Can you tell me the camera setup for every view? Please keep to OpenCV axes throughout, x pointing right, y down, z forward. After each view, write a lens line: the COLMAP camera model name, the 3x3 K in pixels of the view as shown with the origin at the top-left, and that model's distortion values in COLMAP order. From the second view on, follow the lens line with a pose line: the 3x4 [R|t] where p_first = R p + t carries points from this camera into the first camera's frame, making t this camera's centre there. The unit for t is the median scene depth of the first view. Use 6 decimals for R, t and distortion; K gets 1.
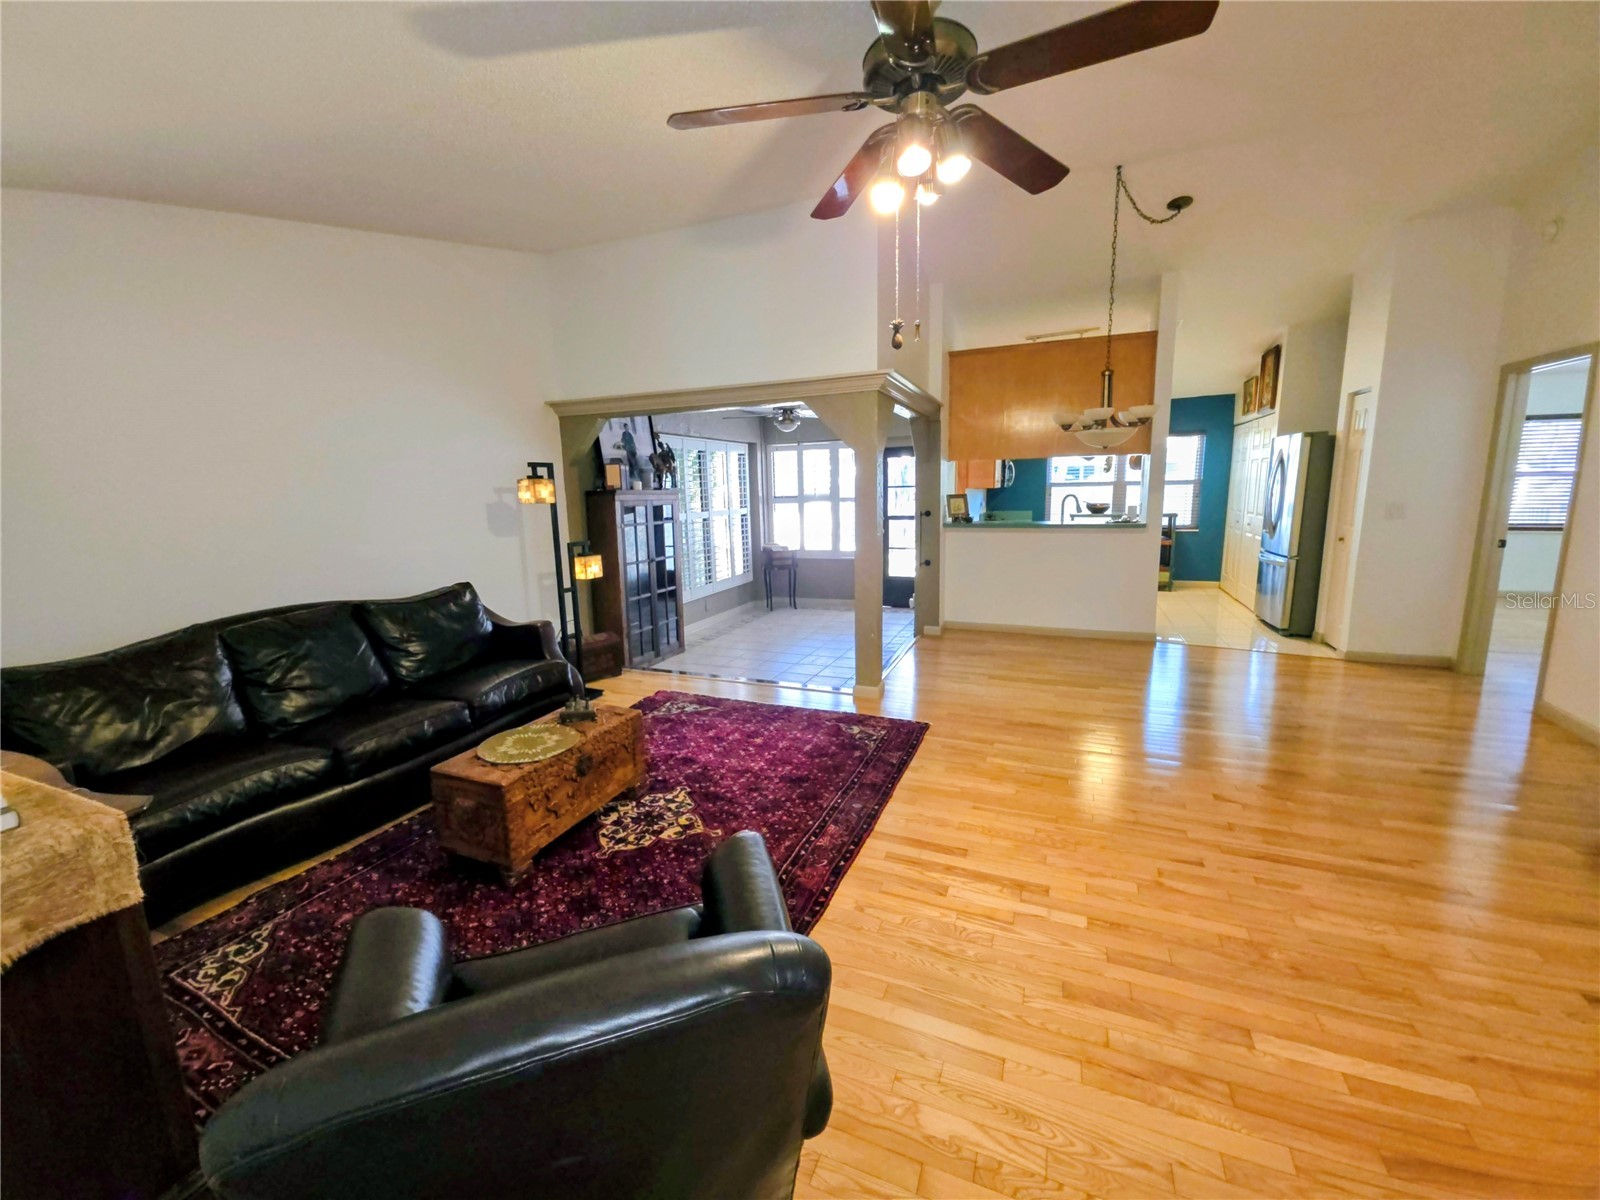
lens RADIAL K [[638.0, 0, 798.1], [0, 638.0, 592.0], [0, 0, 1]] dist [0.000954, -0.000317]
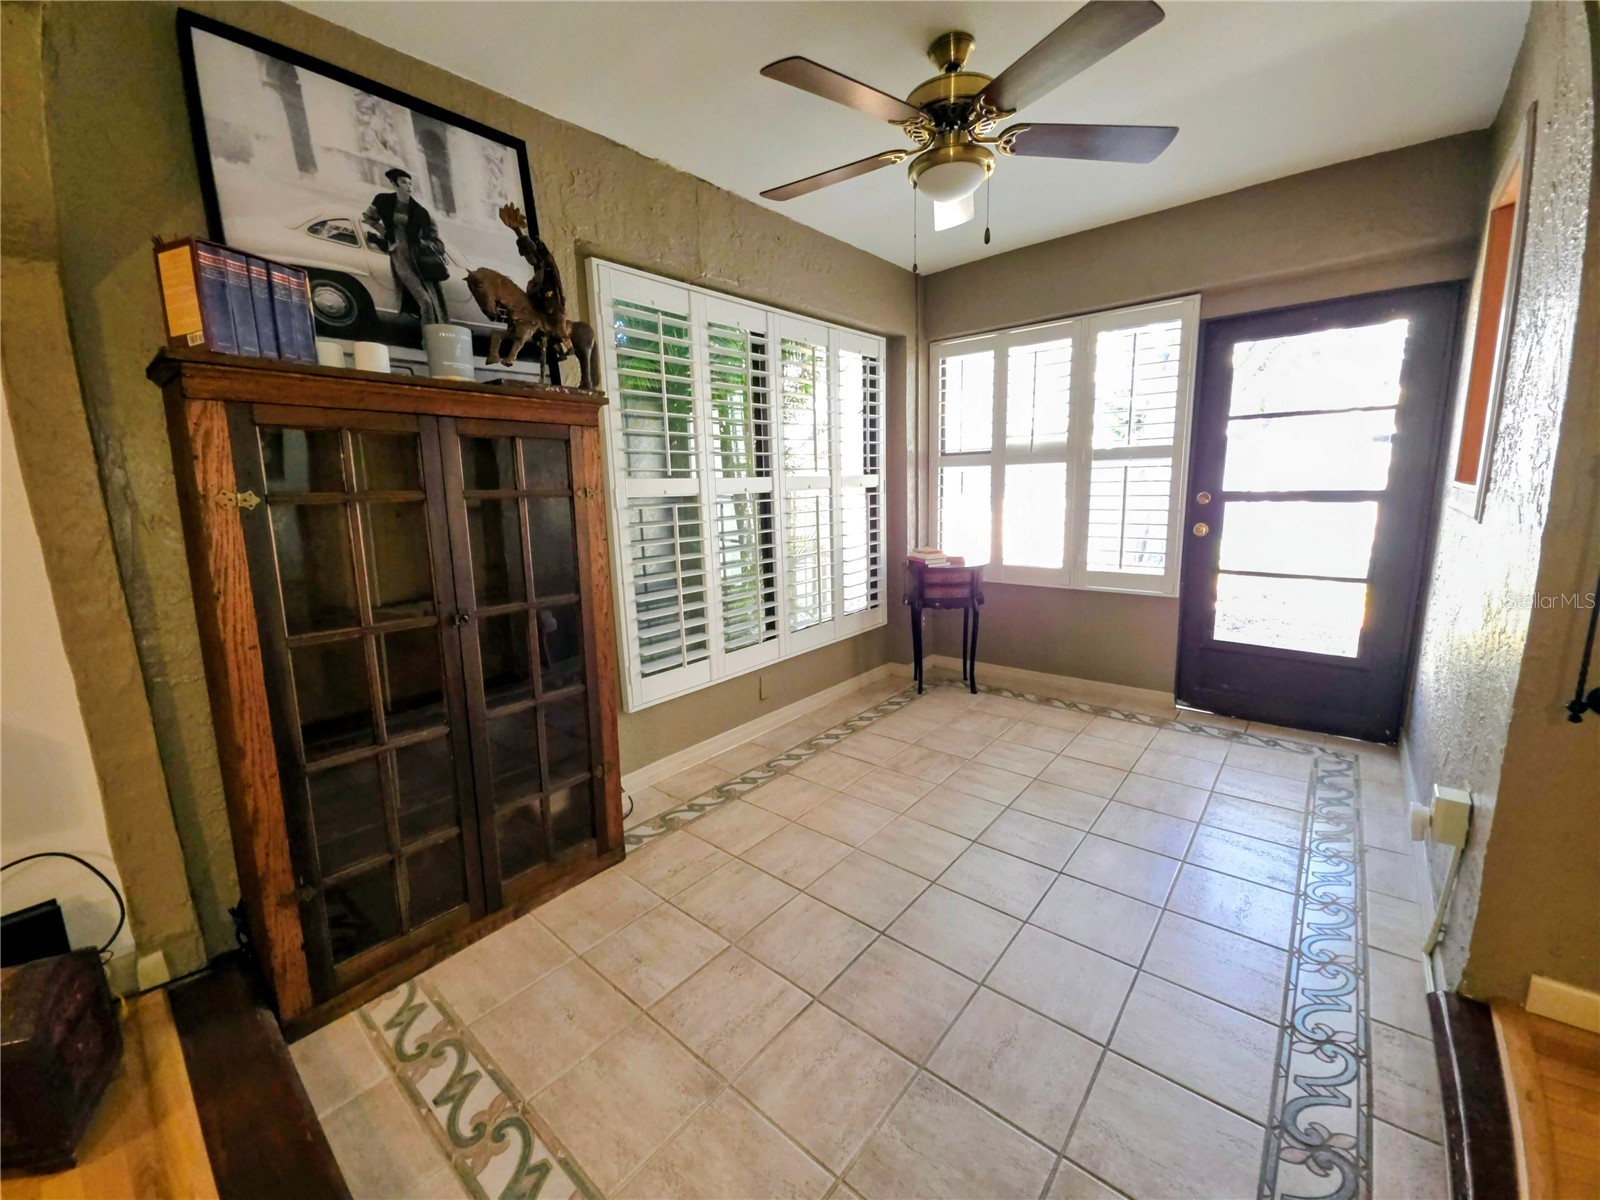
lens RADIAL K [[638.0, 0, 798.1], [0, 638.0, 592.0], [0, 0, 1]] dist [0.000954, -0.000317]
pose [[0.951257, 0.053241, -0.303770, 0.013804], [-0.047565, 0.998528, 0.026061, -0.060349], [0.304710, -0.010342, 0.952389, 0.593114]]
